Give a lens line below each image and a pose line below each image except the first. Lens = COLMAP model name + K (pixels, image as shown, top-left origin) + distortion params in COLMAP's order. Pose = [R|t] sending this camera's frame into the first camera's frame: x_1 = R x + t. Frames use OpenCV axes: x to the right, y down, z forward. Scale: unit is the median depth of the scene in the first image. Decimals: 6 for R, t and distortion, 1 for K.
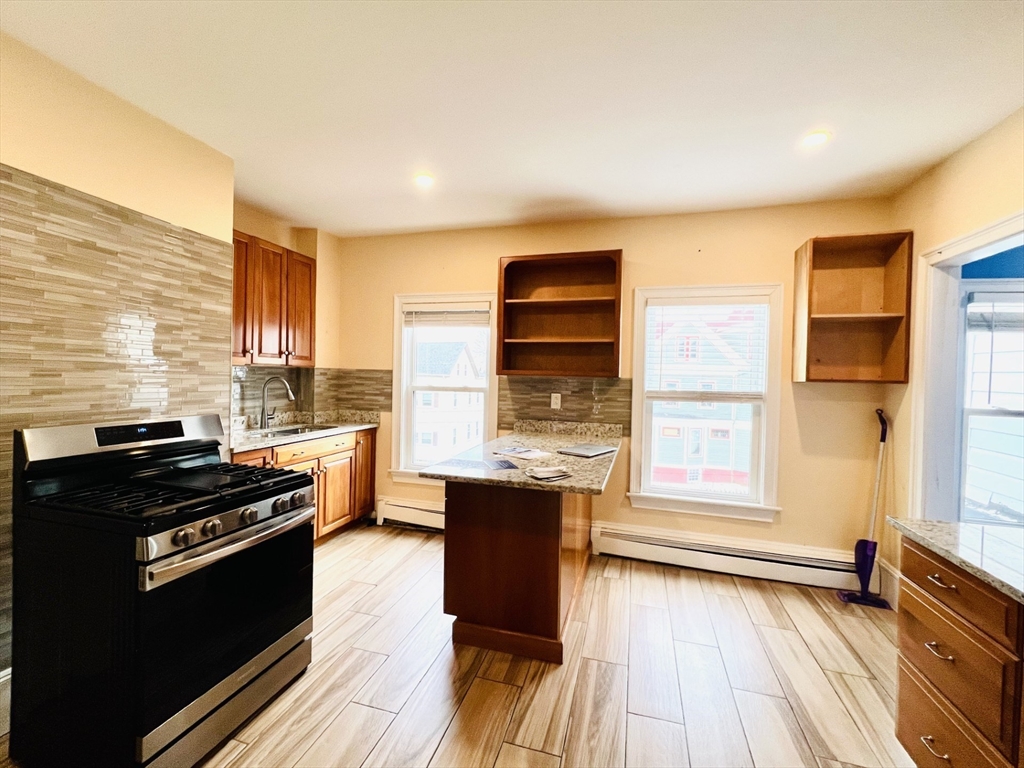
lens RADIAL K [[444.1, 0, 507.5], [0, 444.1, 382.2], [0, 0, 1]] dist [-0.000639, 0.000621]
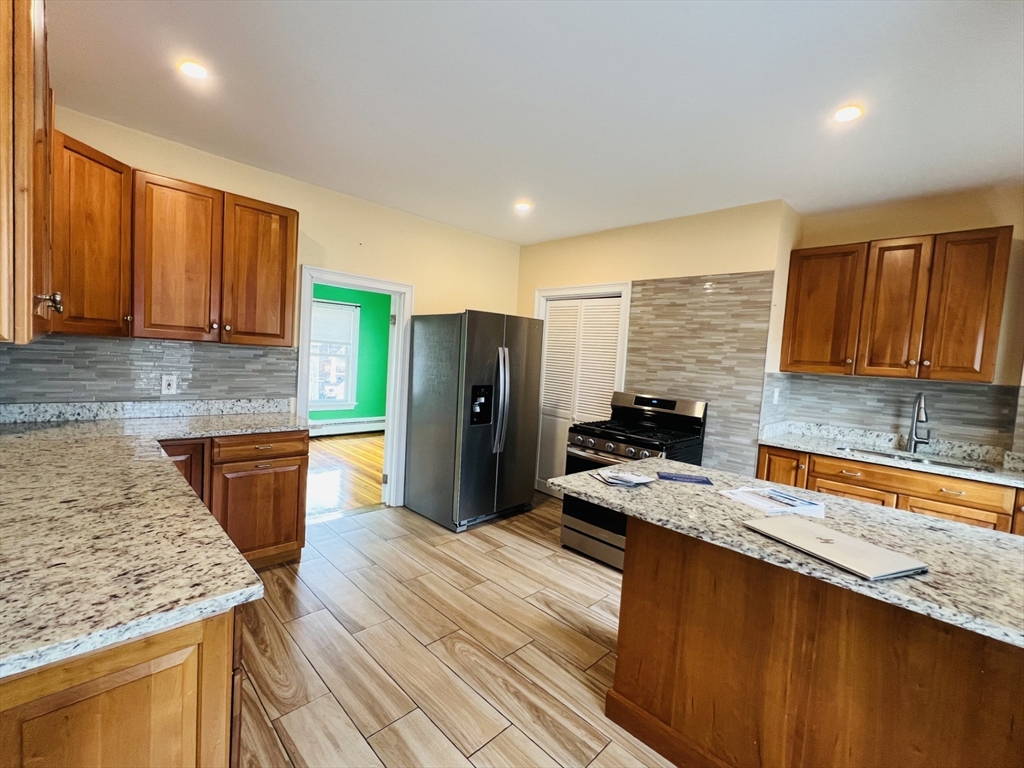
lens RADIAL K [[444.1, 0, 508.4], [0, 444.1, 381.4], [0, 0, 1]] dist [-0.000639, 0.000621]
pose [[-0.483783, -0.003685, -0.875180, 0.699790], [-0.087050, 0.995235, 0.043929, -0.002251], [0.870848, 0.097437, -0.481798, 0.883918]]
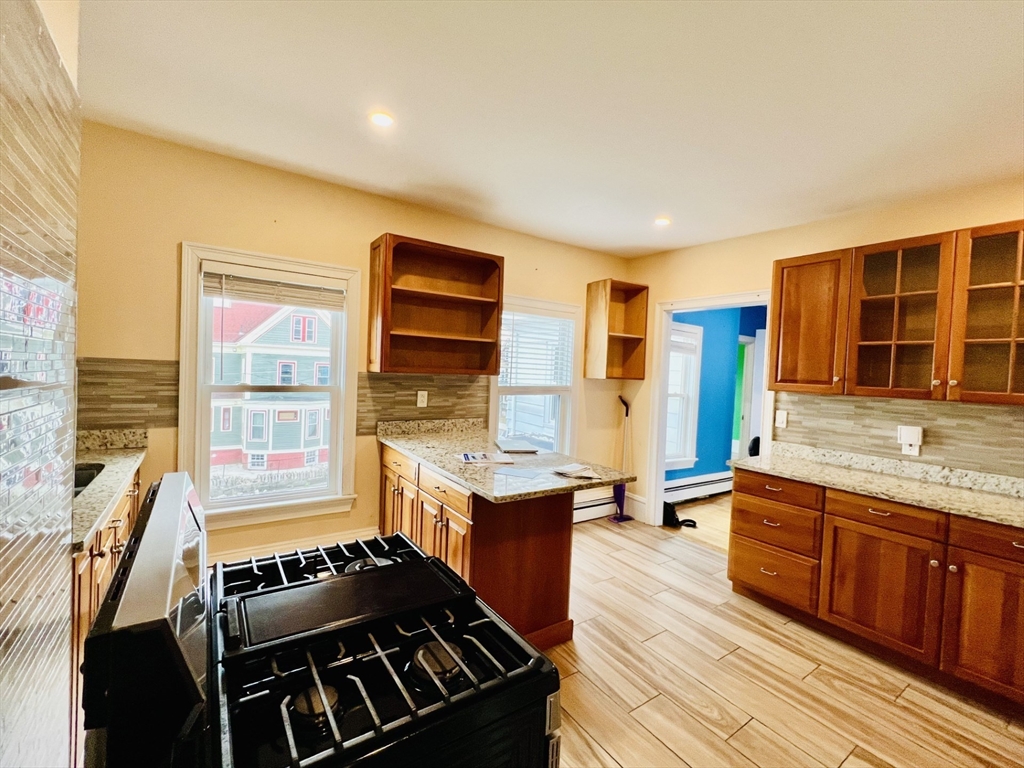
lens RADIAL K [[444.1, 0, 509.5], [0, 444.1, 380.2], [0, 0, 1]] dist [-0.000639, 0.000621]
pose [[0.632763, -0.015931, 0.774182, -0.626600], [-0.016034, 0.999304, 0.033668, -0.040222], [-0.774180, -0.033717, 0.632067, 0.325756]]
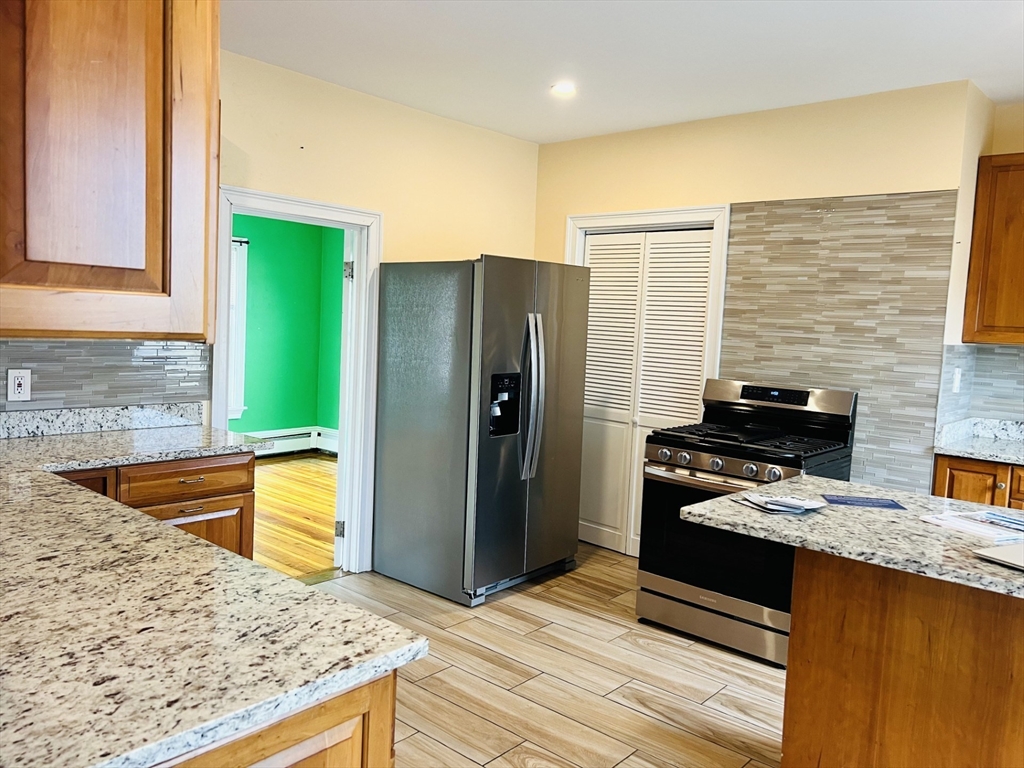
lens RADIAL K [[772.3, 0, 510.0], [0, 772.3, 381.0], [0, 0, 1]] dist [0.044810, -0.038364]
pose [[-0.420611, 0.027957, -0.906810, 0.884570], [-0.068726, 0.995671, 0.062574, -0.003956], [0.904634, 0.088641, -0.416868, 0.801331]]
